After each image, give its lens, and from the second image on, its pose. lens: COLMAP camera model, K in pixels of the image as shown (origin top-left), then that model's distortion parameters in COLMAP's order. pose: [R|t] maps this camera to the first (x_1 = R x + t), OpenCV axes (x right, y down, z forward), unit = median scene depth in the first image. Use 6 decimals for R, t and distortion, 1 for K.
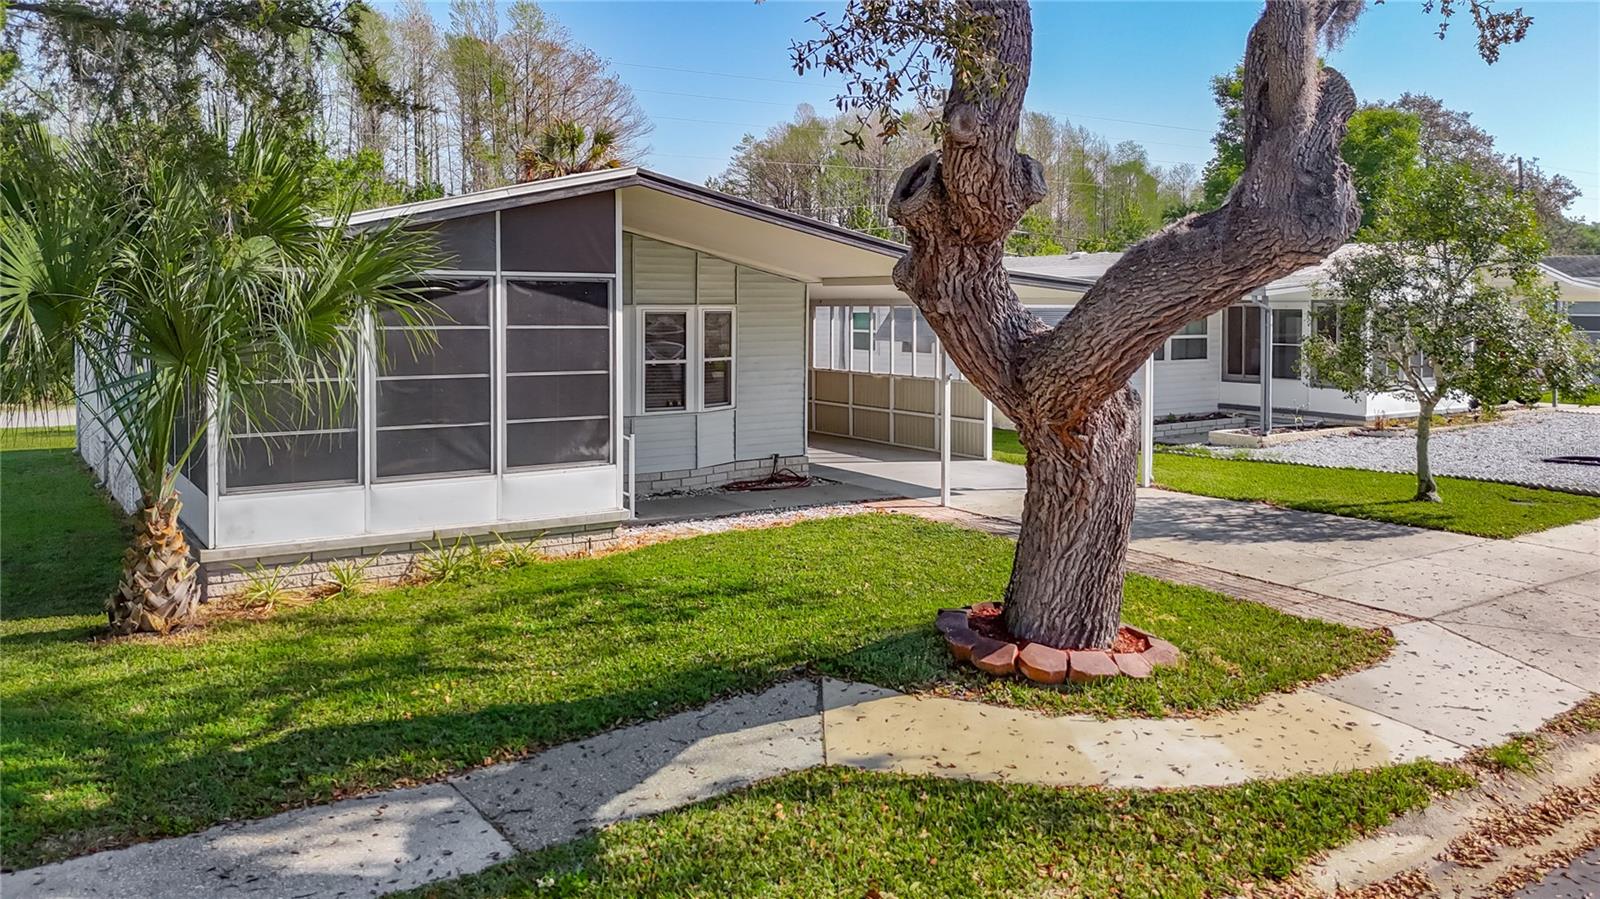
lens RADIAL K [[1206.6, 0, 794.8], [0, 1206.6, 311.0], [0, 0, 1]] dist [0.053778, -0.052107]
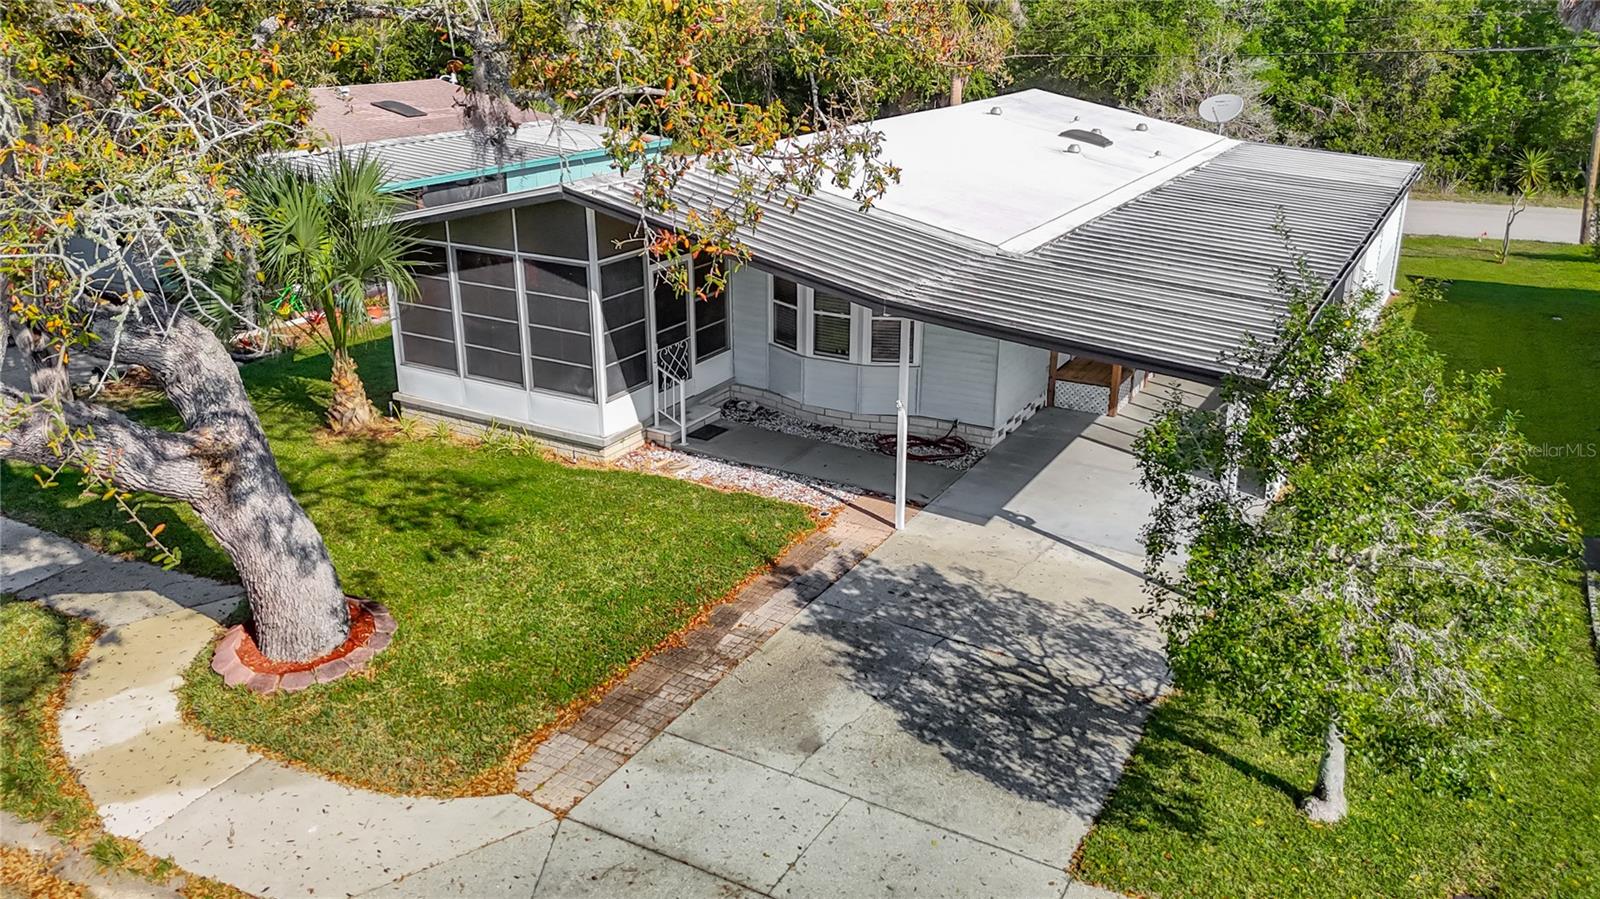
lens RADIAL K [[1192.5, 0, 803.3], [0, 1192.5, 368.6], [0, 0, 1]] dist [0.123854, -0.112987]
pose [[0.448388, 0.256103, -0.856364, 1.720628], [-0.003285, 0.958540, 0.284939, -0.458972], [0.893833, -0.124950, 0.430639, 1.043953]]
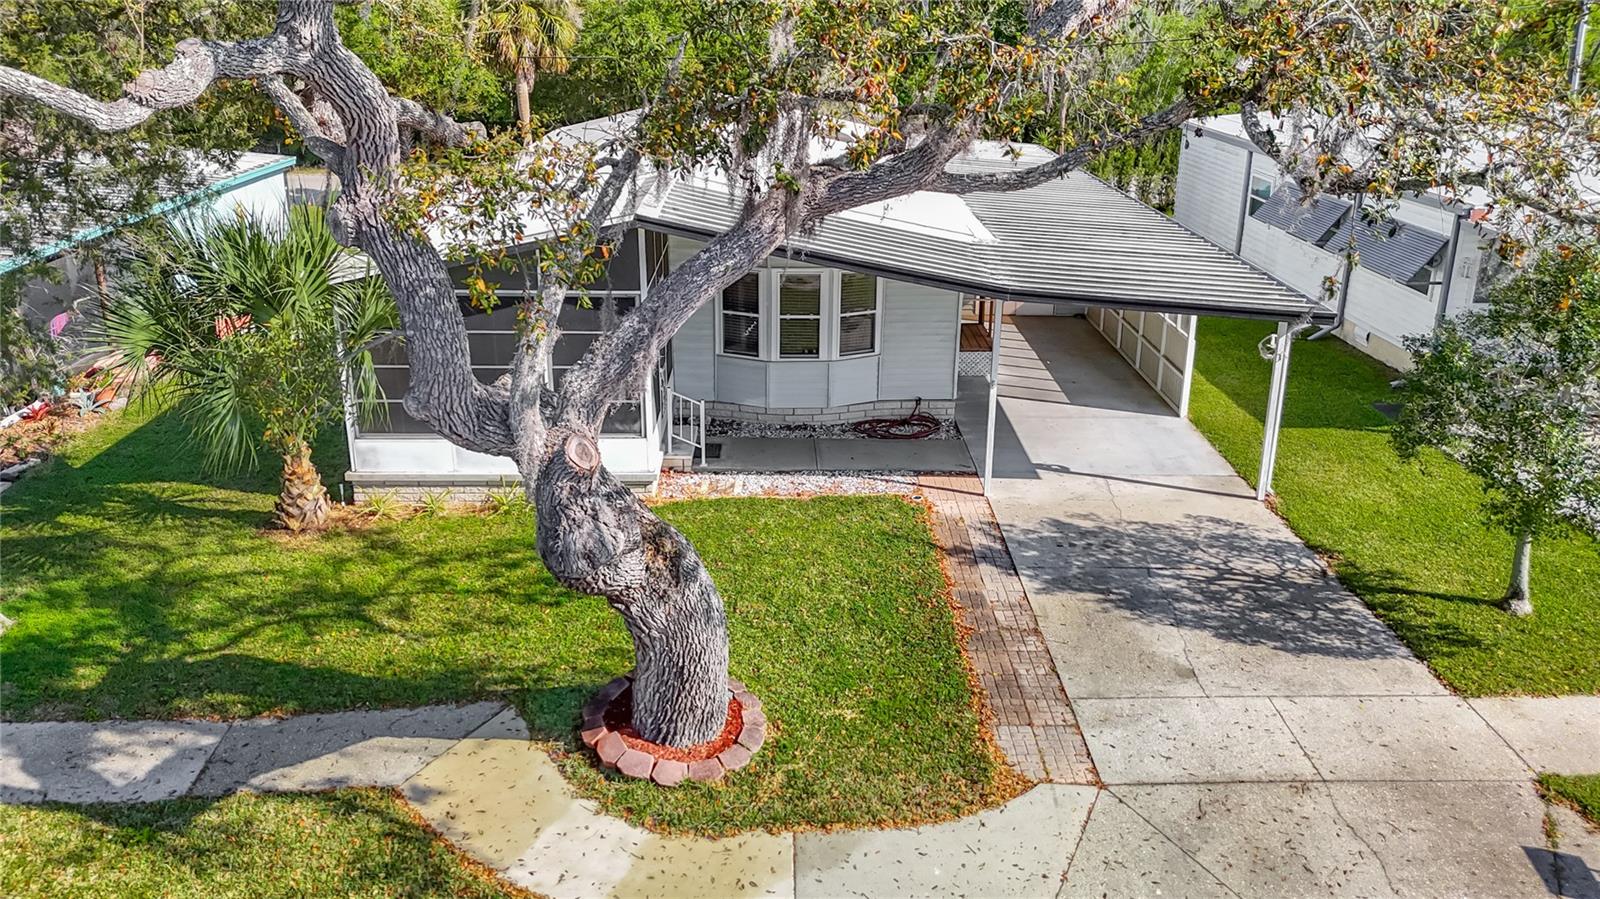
lens RADIAL K [[1178.8, 0, 805.0], [0, 1178.8, 394.8], [0, 0, 1]] dist [0.097791, -0.087854]
pose [[0.846220, 0.172237, -0.504229, 0.985595], [-0.008177, 0.950401, 0.310919, -0.489448], [0.532772, -0.258983, 0.805657, 0.172460]]
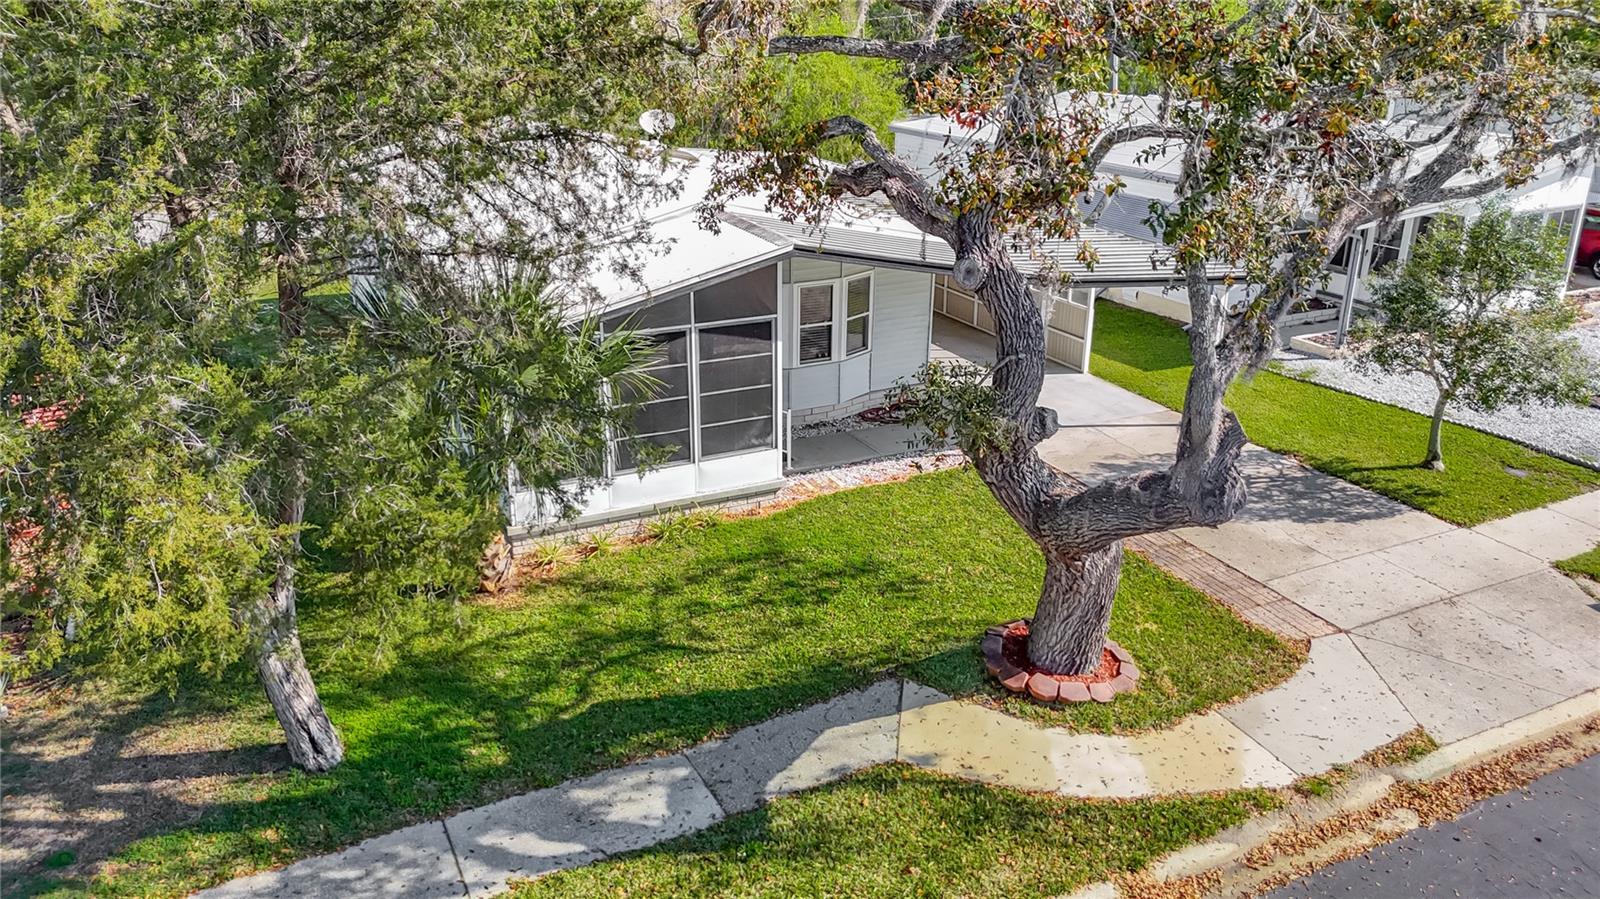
lens RADIAL K [[1178.8, 0, 805.0], [0, 1178.8, 394.8], [0, 0, 1]] dist [0.097791, -0.087854]
pose [[0.991971, 0.044587, -0.118344, 0.063894], [-0.005846, 0.950953, 0.309279, -0.563351], [0.126329, -0.306104, 0.943579, -0.397184]]
